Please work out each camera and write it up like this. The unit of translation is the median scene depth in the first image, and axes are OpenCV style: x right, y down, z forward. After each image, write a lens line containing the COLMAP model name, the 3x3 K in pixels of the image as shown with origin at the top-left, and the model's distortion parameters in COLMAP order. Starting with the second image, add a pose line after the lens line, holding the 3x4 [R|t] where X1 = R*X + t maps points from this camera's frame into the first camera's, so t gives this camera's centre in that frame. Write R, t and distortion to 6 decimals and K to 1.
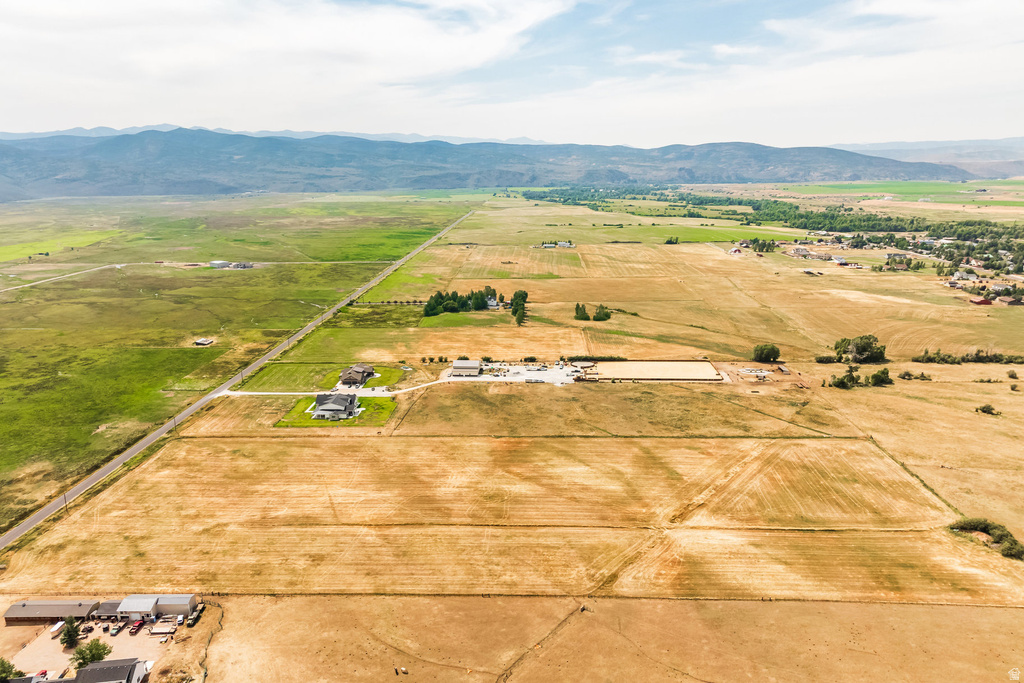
lens RADIAL K [[688.1, 0, 514.7], [0, 688.1, 379.2], [0, 0, 1]] dist [0.029080, 0.000006]
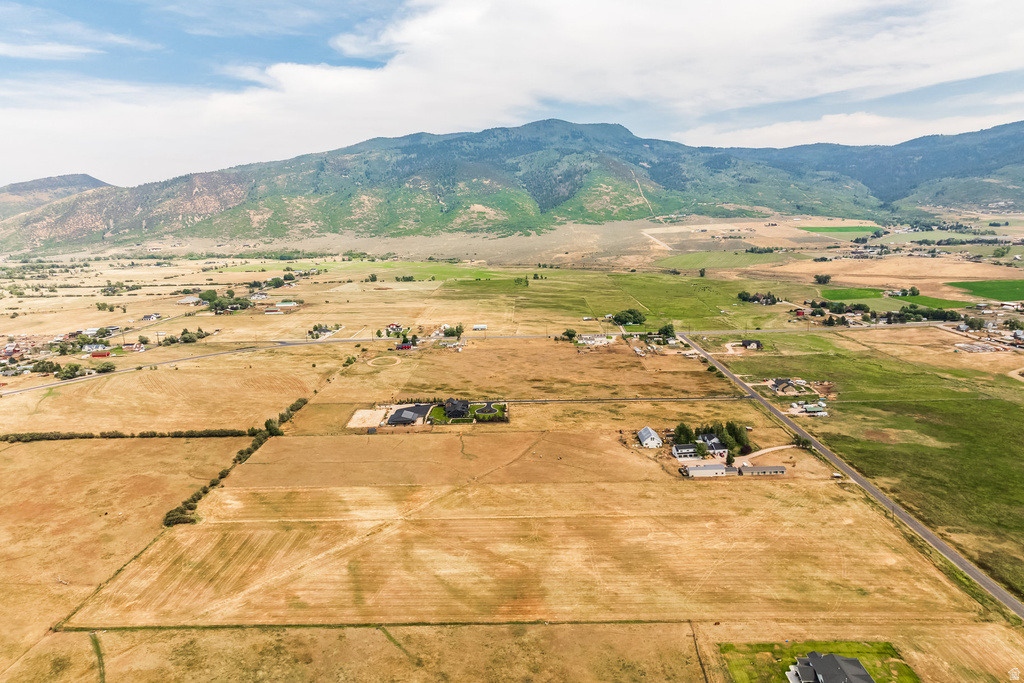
lens RADIAL K [[688.1, 0, 514.7], [0, 688.1, 379.2], [0, 0, 1]] dist [0.029080, 0.000006]
pose [[-0.999033, 0.043211, -0.008081, -0.002348], [0.032725, 0.853769, 0.519622, -0.500568], [0.029352, 0.518856, -0.854358, 1.435348]]
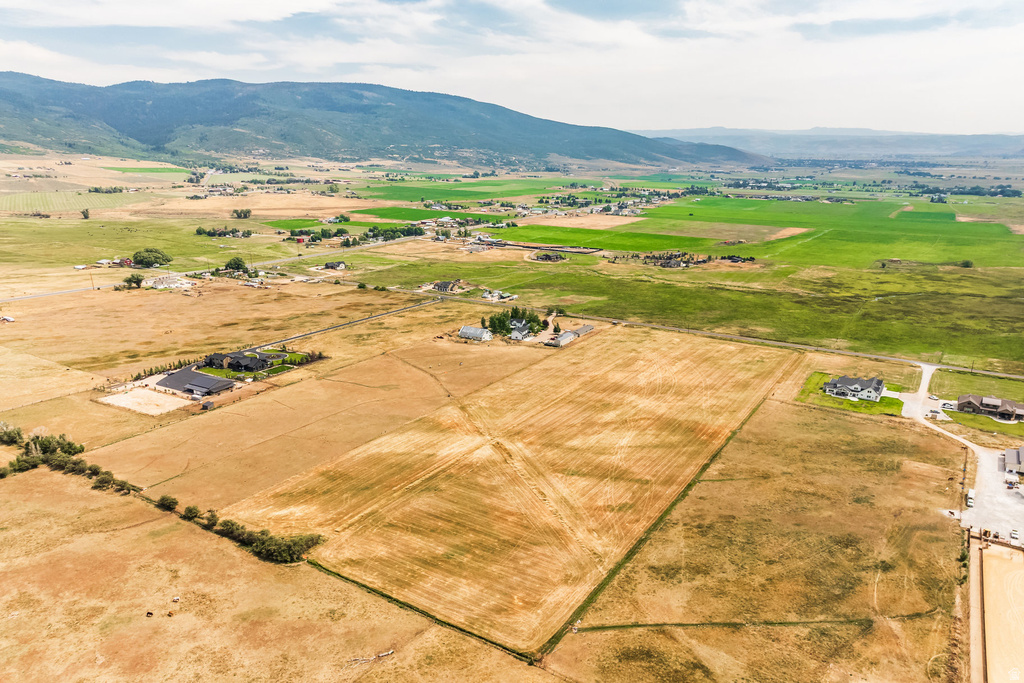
lens RADIAL K [[688.1, 0, 514.7], [0, 688.1, 379.2], [0, 0, 1]] dist [0.029080, 0.000006]
pose [[-0.499974, 0.279699, -0.819631, 0.827696], [-0.261776, 0.853334, 0.450882, -0.304211], [0.825530, 0.439989, -0.353426, 1.011001]]
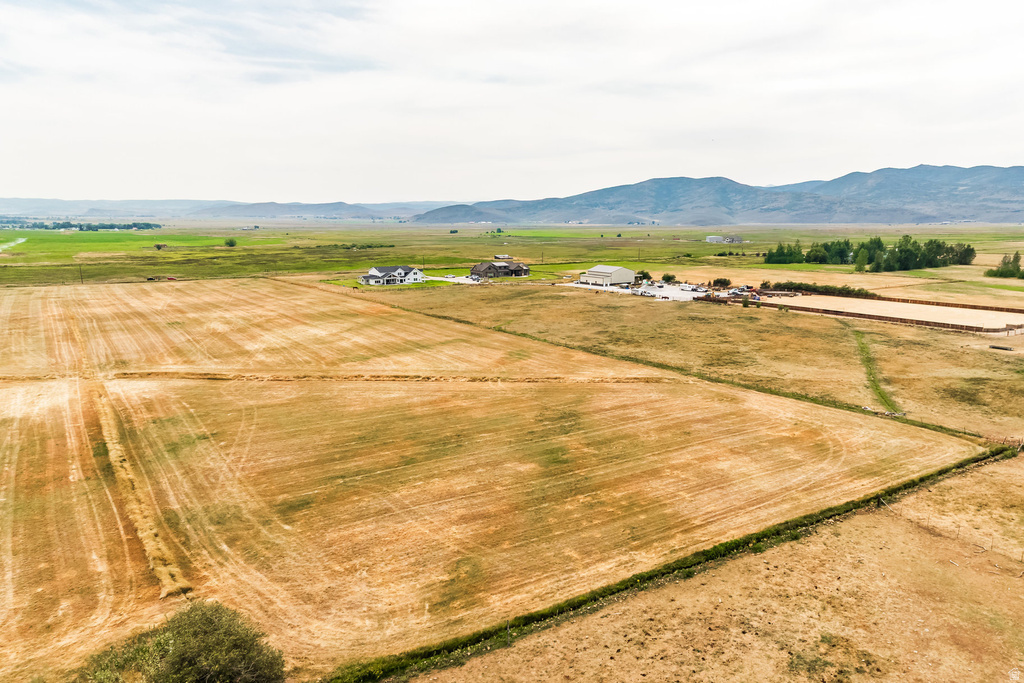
lens RADIAL K [[731.1, 0, 521.5], [0, 731.1, 343.1], [0, 0, 1]] dist [0.025634, -0.002327]
pose [[0.581234, 0.142264, -0.801204, 0.573826], [-0.243696, 0.969841, -0.004582, 0.087338], [0.776389, 0.197913, 0.598373, 0.661073]]
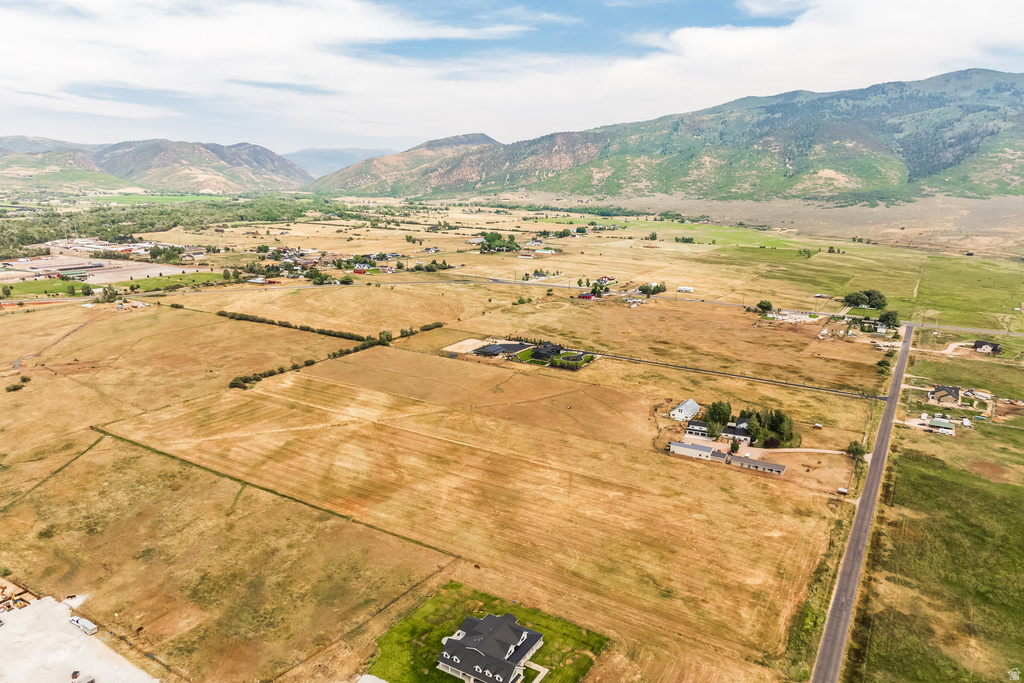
lens RADIAL K [[688.1, 0, 514.7], [0, 688.1, 379.2], [0, 0, 1]] dist [0.029080, 0.000006]
pose [[-0.876885, -0.139233, 0.460094, -0.515314], [0.137294, 0.844723, 0.517294, -0.418020], [-0.460676, 0.516776, -0.721610, 1.347475]]
